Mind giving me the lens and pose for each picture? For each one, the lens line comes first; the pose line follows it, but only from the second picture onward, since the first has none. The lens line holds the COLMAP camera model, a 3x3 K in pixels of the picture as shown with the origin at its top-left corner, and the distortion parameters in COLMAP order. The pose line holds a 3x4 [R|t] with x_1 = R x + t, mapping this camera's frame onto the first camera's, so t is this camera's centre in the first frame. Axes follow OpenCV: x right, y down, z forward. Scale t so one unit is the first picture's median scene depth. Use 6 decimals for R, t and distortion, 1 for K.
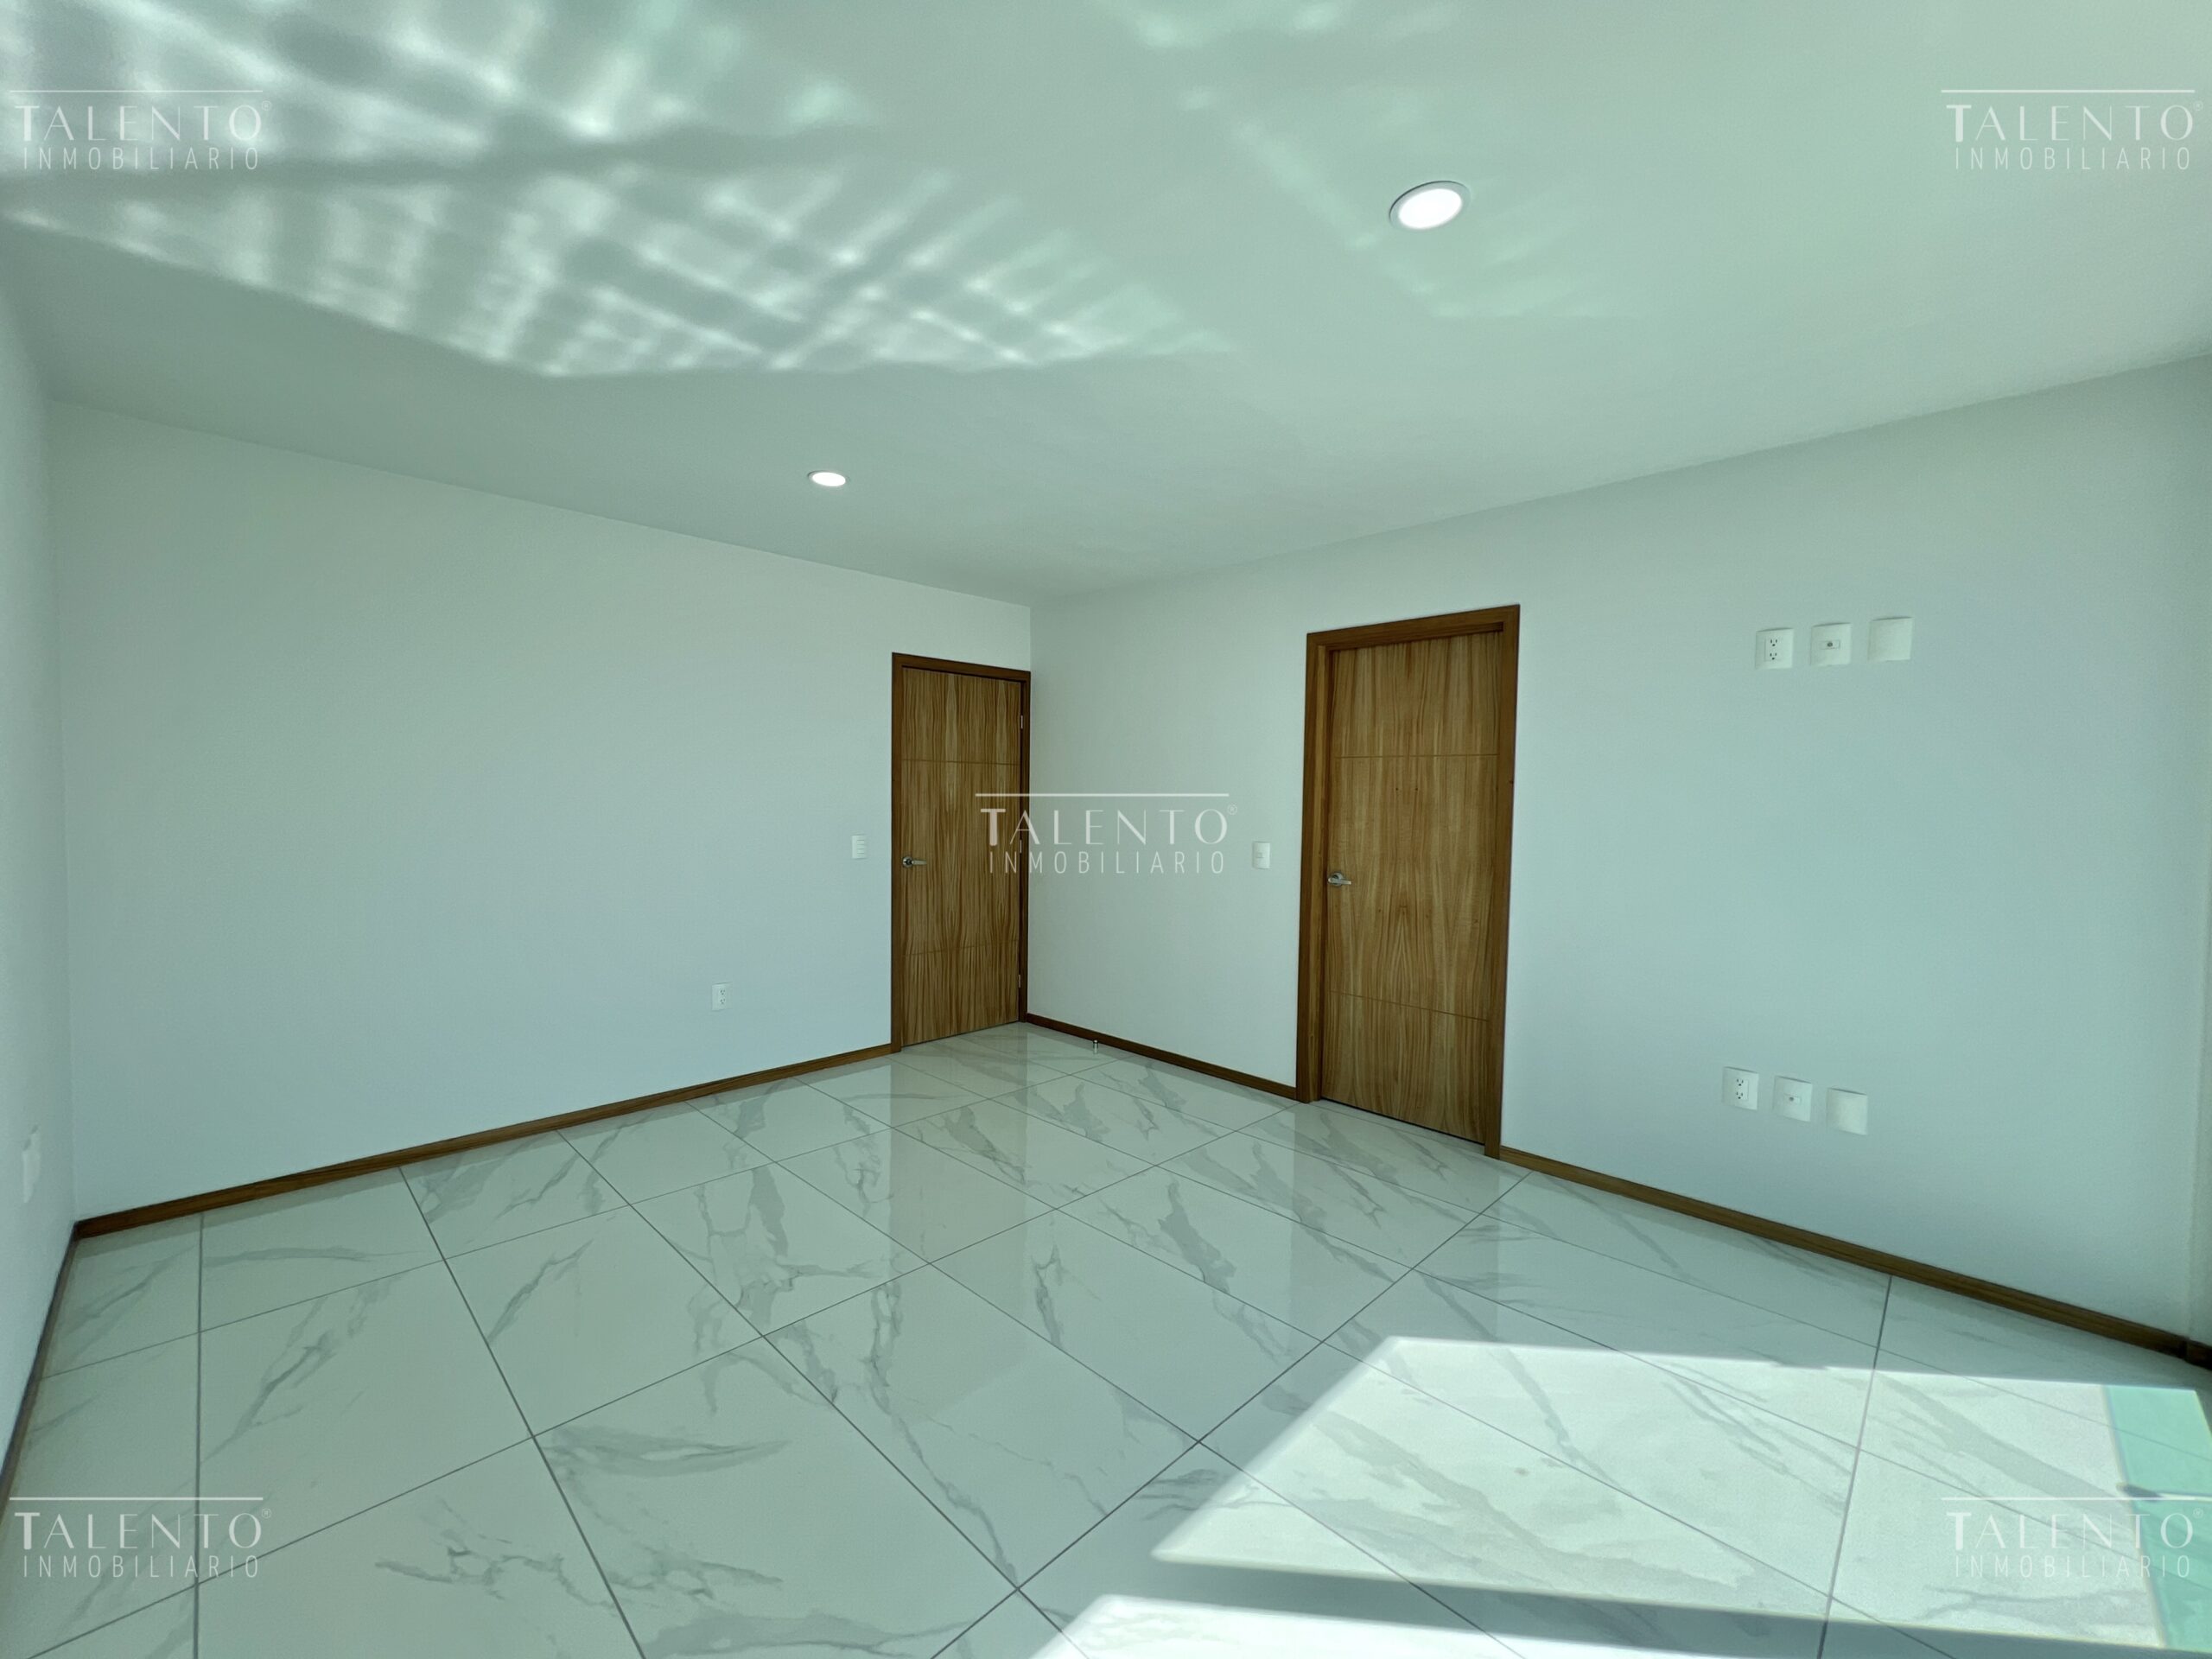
lens RADIAL K [[882.4, 0, 1108.6], [0, 882.4, 810.5], [0, 0, 1]] dist [-0.001286, -0.000305]
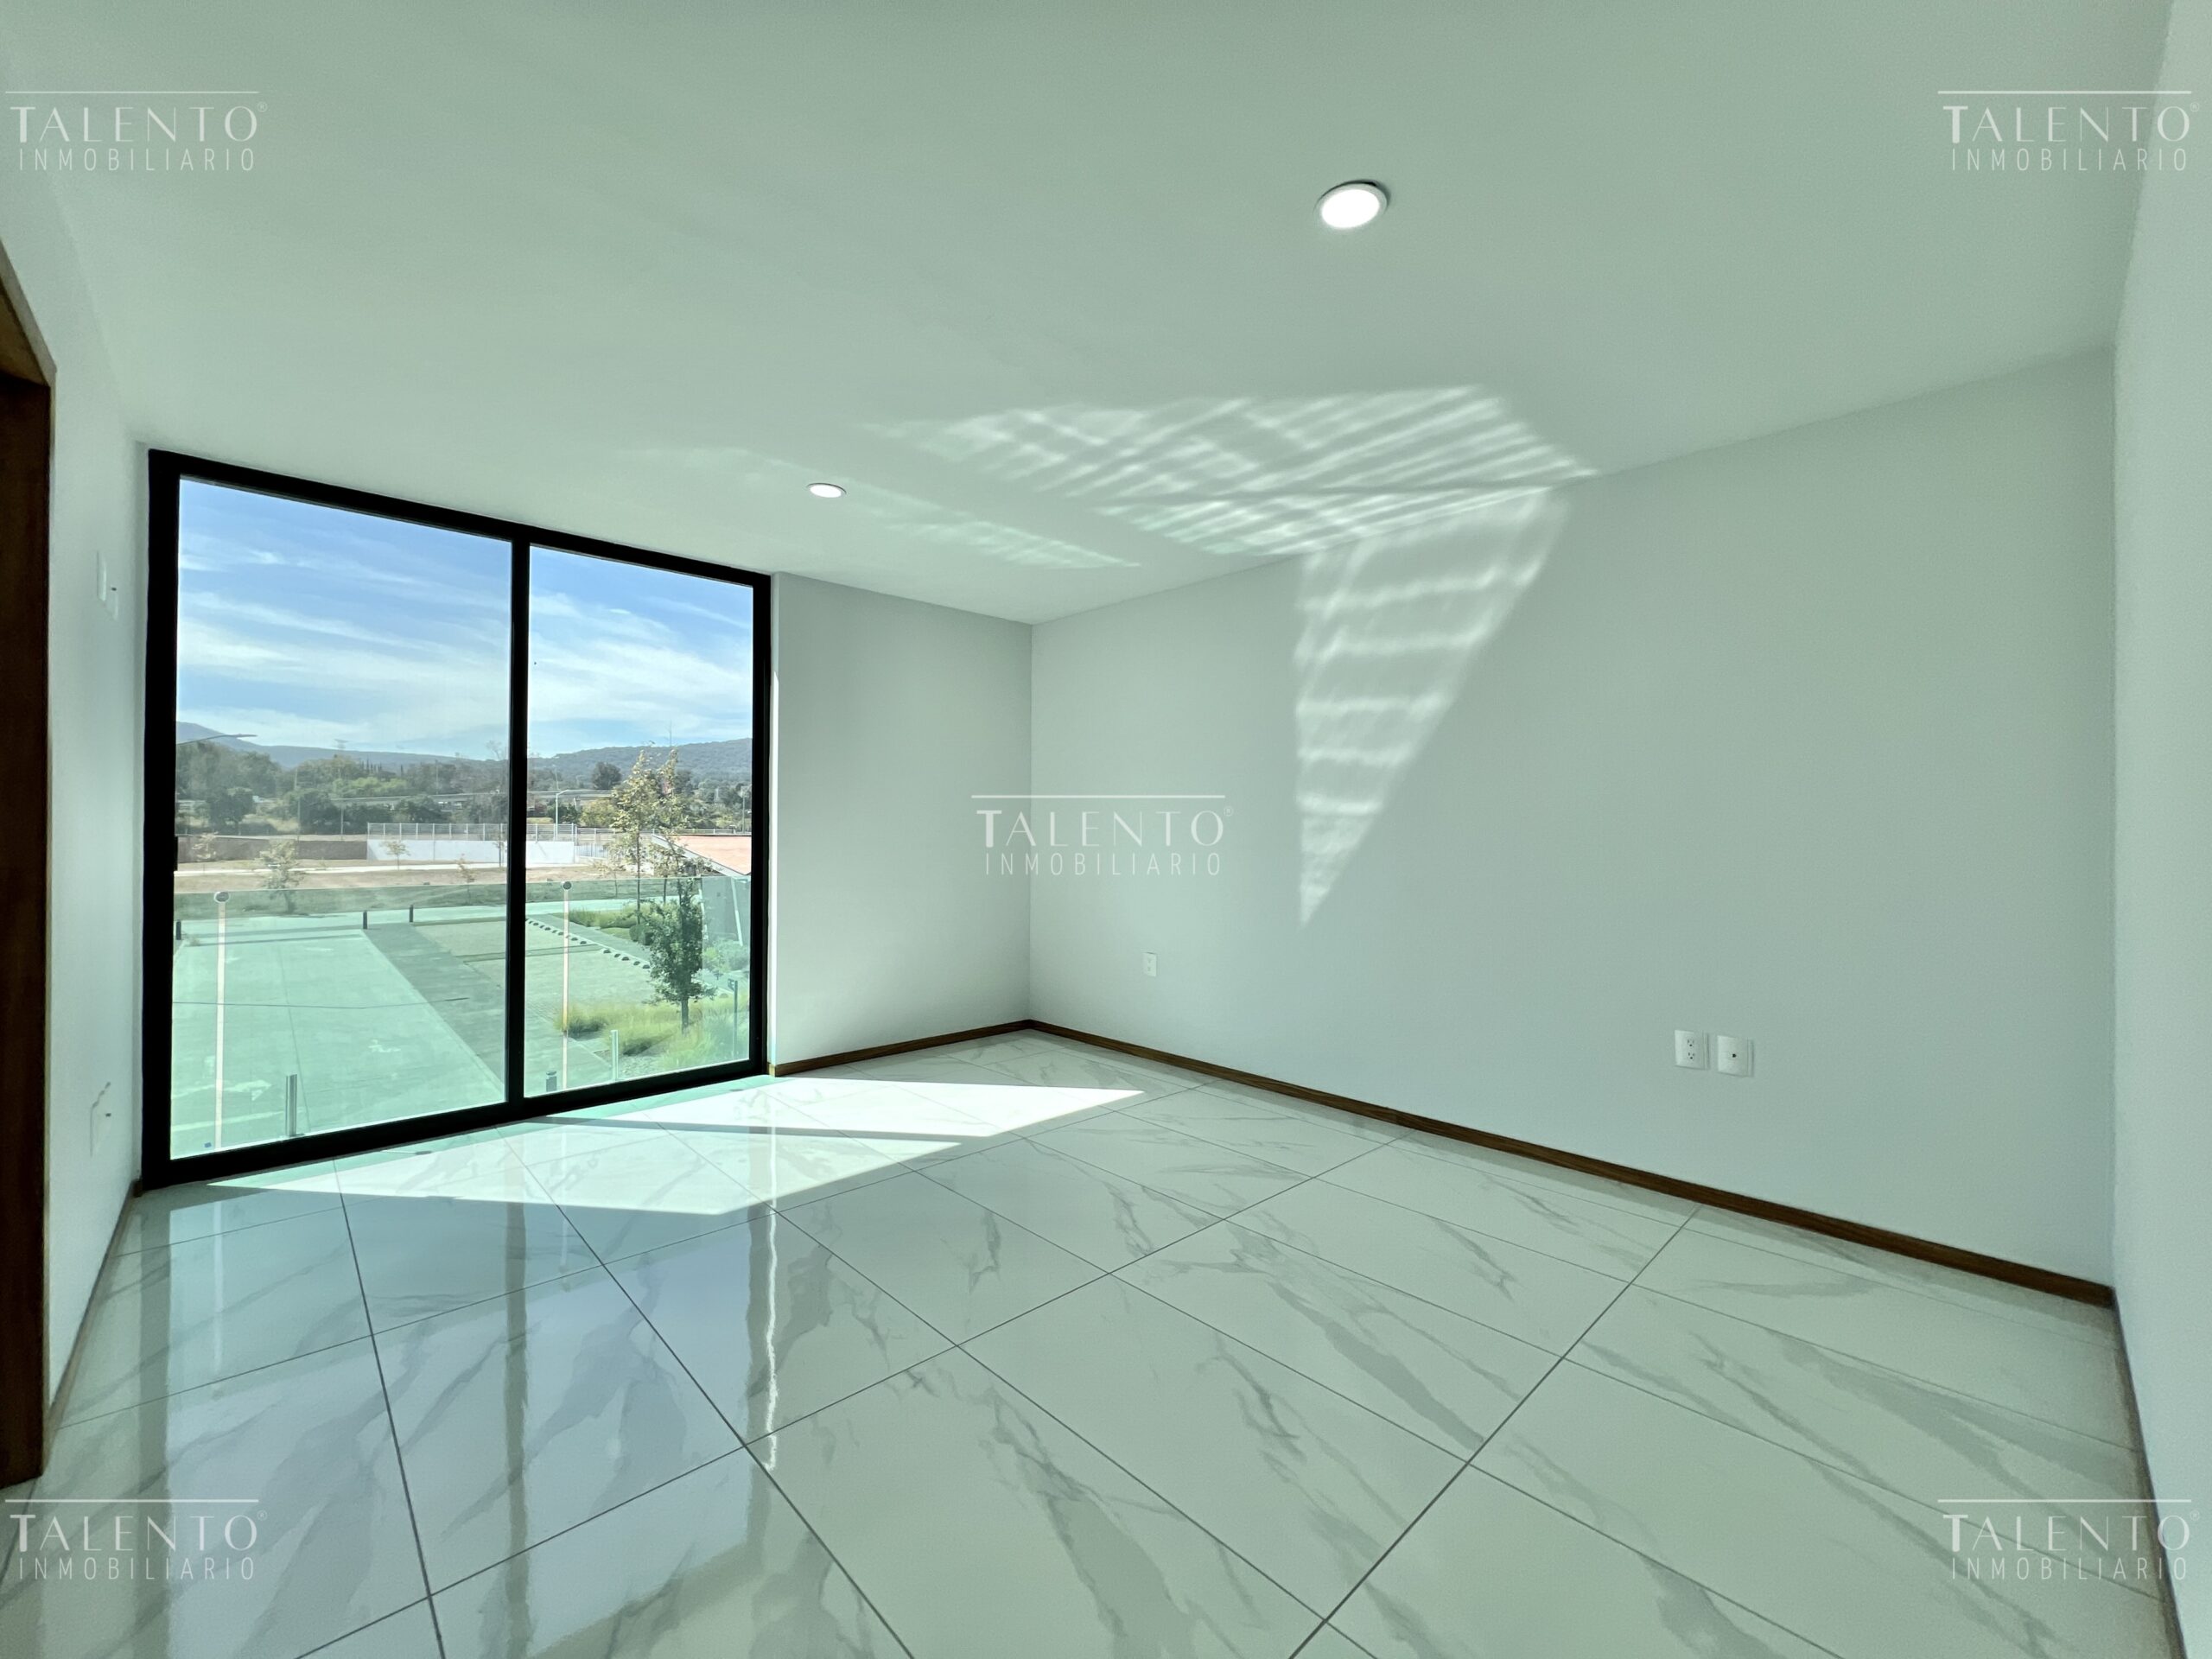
lens RADIAL K [[893.5, 0, 1116.5], [0, 893.5, 831.0], [0, 0, 1]] dist [-0.002553, 0.000588]
pose [[-0.999614, -0.016585, 0.022278, -0.283557], [-0.016214, 0.999728, 0.016737, 0.032131], [-0.022549, 0.016369, -0.999612, 2.451395]]
